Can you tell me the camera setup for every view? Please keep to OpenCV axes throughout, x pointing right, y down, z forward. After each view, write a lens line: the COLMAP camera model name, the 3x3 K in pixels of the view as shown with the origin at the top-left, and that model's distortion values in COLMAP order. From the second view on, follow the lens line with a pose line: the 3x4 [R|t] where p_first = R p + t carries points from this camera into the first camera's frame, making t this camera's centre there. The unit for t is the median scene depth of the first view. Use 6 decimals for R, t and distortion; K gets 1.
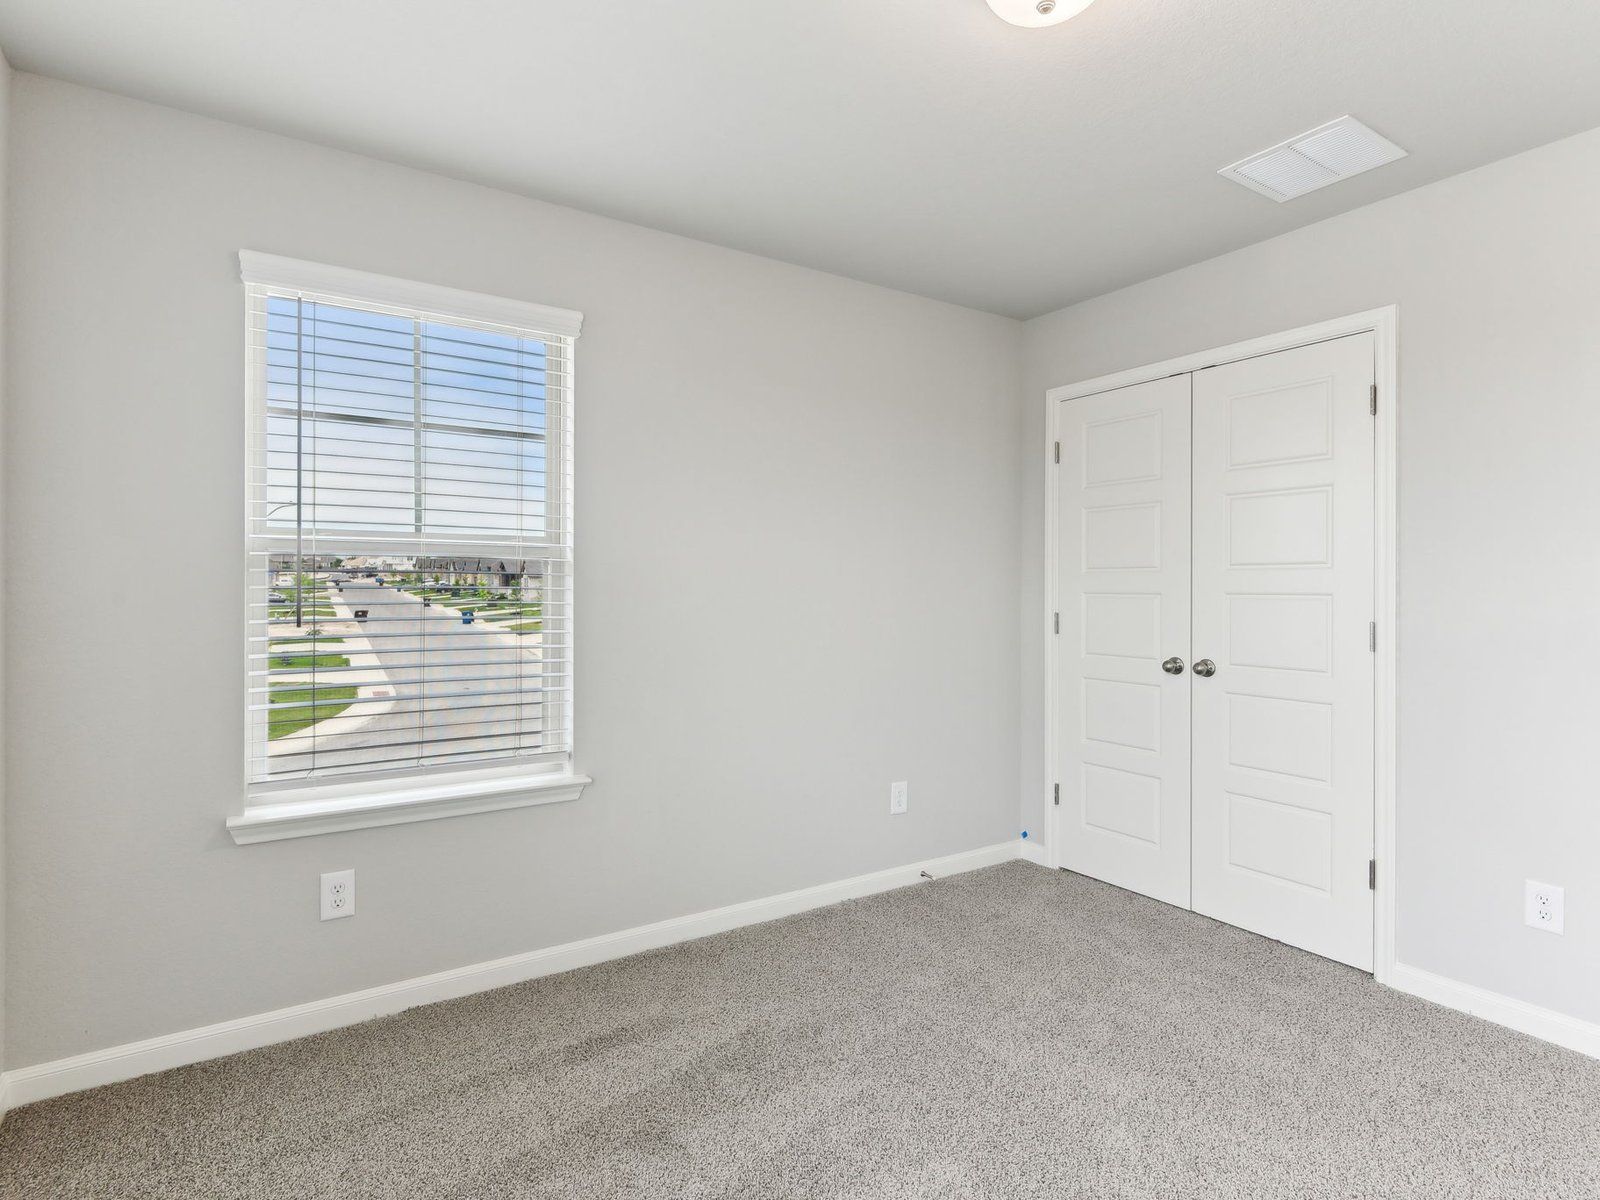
lens RADIAL K [[887.8, 0, 806.5], [0, 887.8, 593.3], [0, 0, 1]] dist [0.029816, -0.003983]
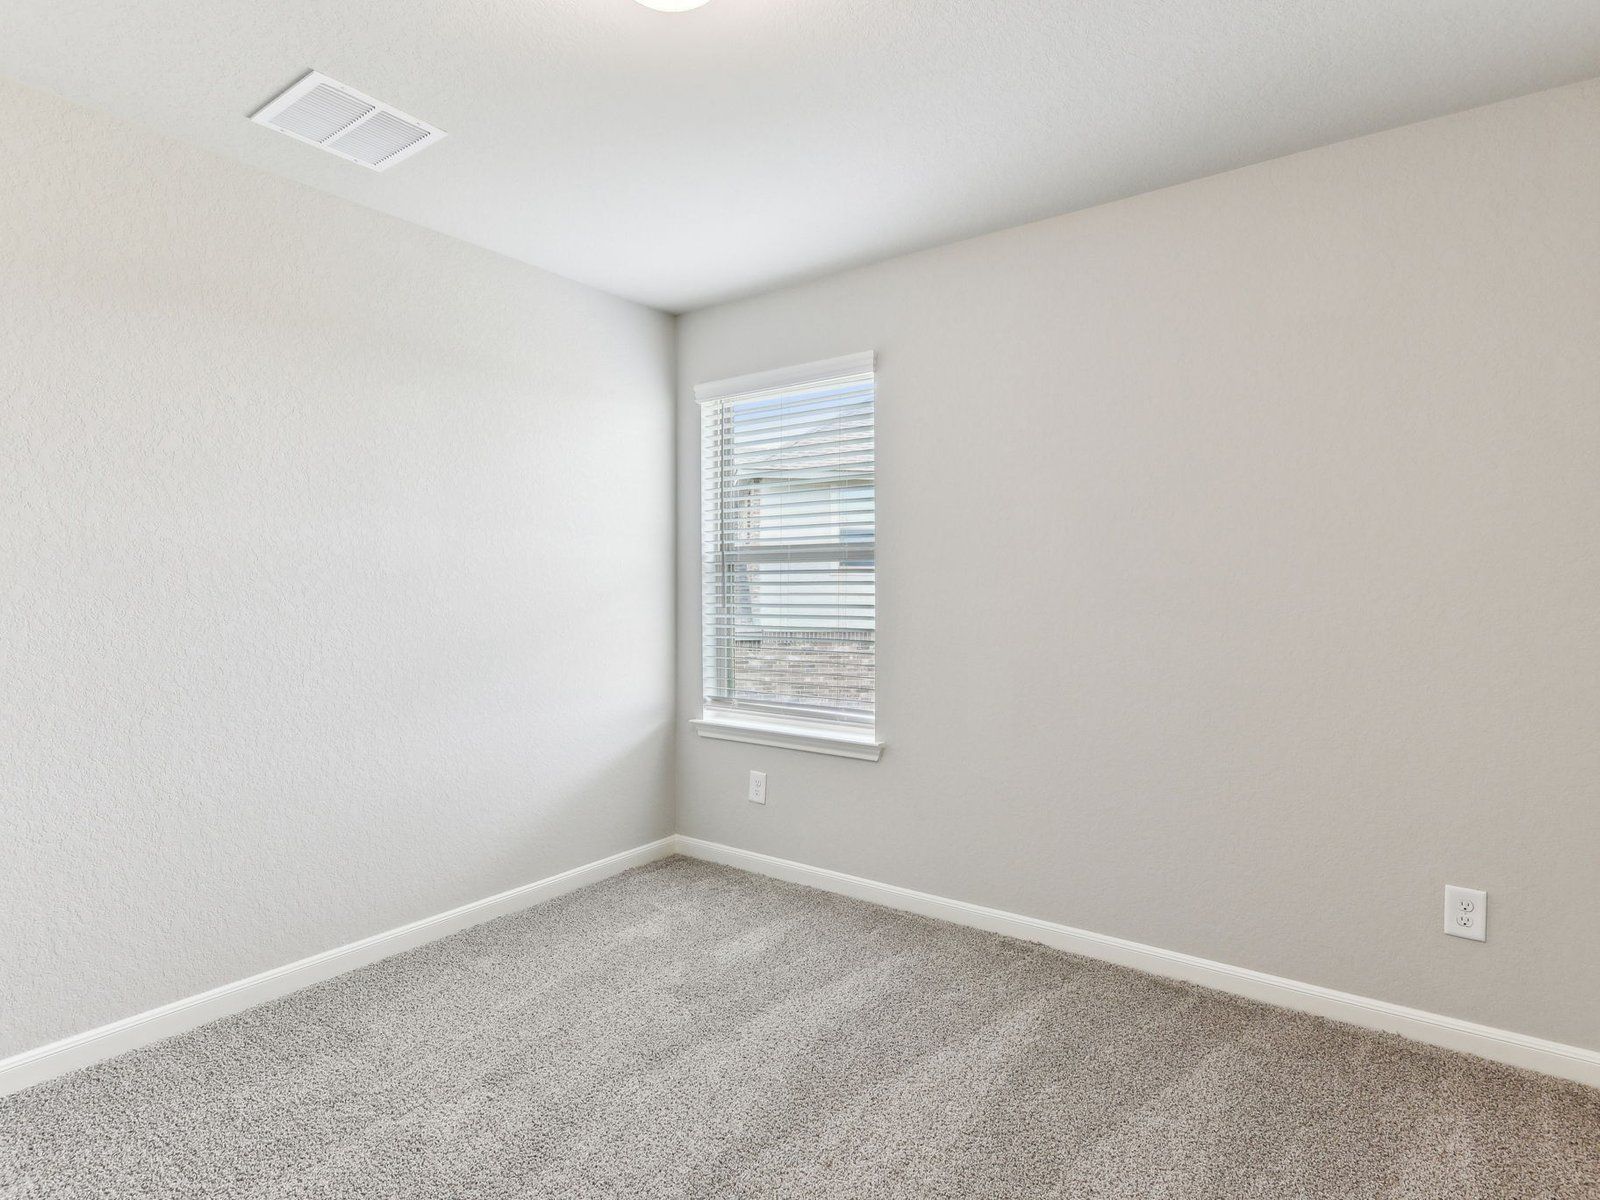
lens RADIAL K [[887.8, 0, 799.9], [0, 887.8, 582.7], [0, 0, 1]] dist [0.029816, -0.003983]
pose [[0.330377, 0.001056, -0.943848, 0.835586], [0.004853, 0.999984, 0.002817, -0.010397], [0.943836, -0.005511, 0.330367, 0.519399]]
